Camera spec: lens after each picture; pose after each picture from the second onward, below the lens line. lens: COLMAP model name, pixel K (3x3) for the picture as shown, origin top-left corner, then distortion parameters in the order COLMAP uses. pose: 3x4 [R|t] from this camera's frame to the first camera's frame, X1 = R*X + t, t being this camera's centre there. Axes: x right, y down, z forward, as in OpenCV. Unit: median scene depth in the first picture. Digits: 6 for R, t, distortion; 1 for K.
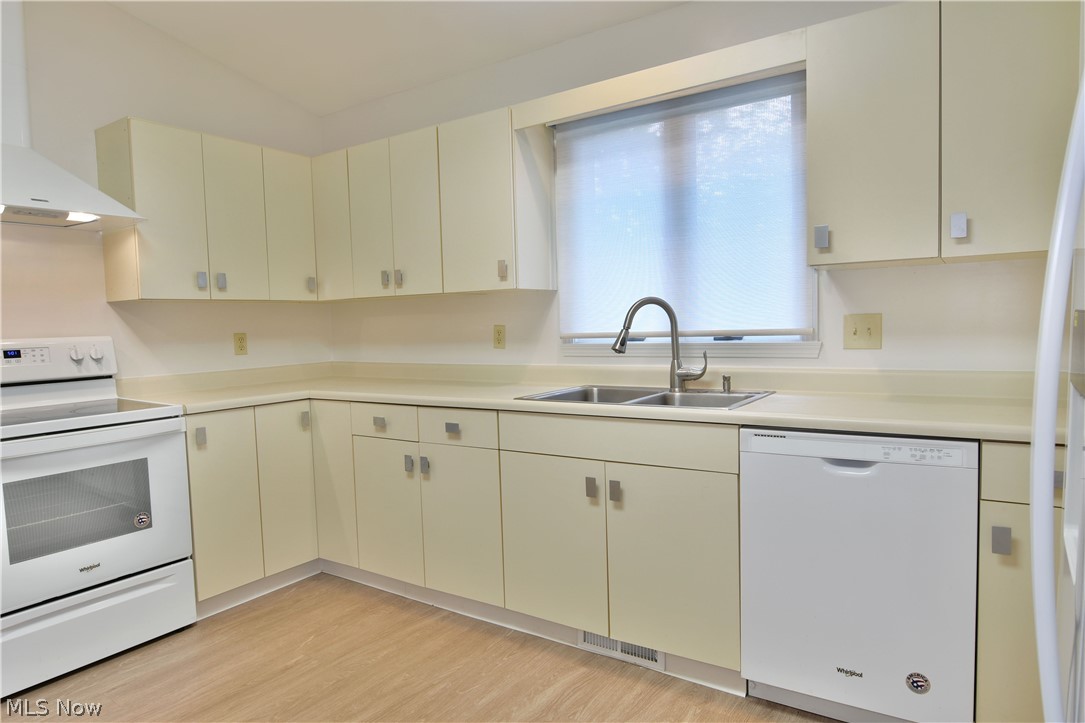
lens RADIAL K [[657.9, 0, 544.0], [0, 657.9, 367.3], [0, 0, 1]] dist [-0.013154, -0.005686]
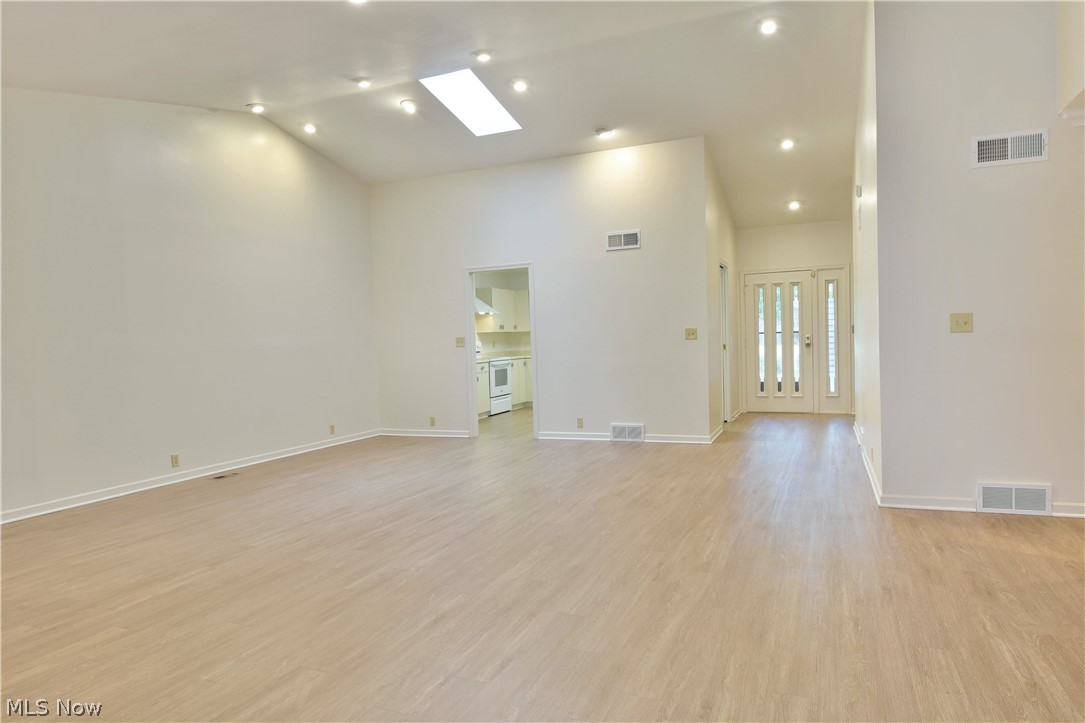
lens RADIAL K [[657.9, 0, 544.5], [0, 657.9, 368.6], [0, 0, 1]] dist [-0.013154, -0.005686]
pose [[0.981585, -0.009751, 0.190775, -1.165568], [0.015352, 0.999493, -0.027907, 0.257965], [-0.190406, 0.030322, 0.981237, -3.270948]]
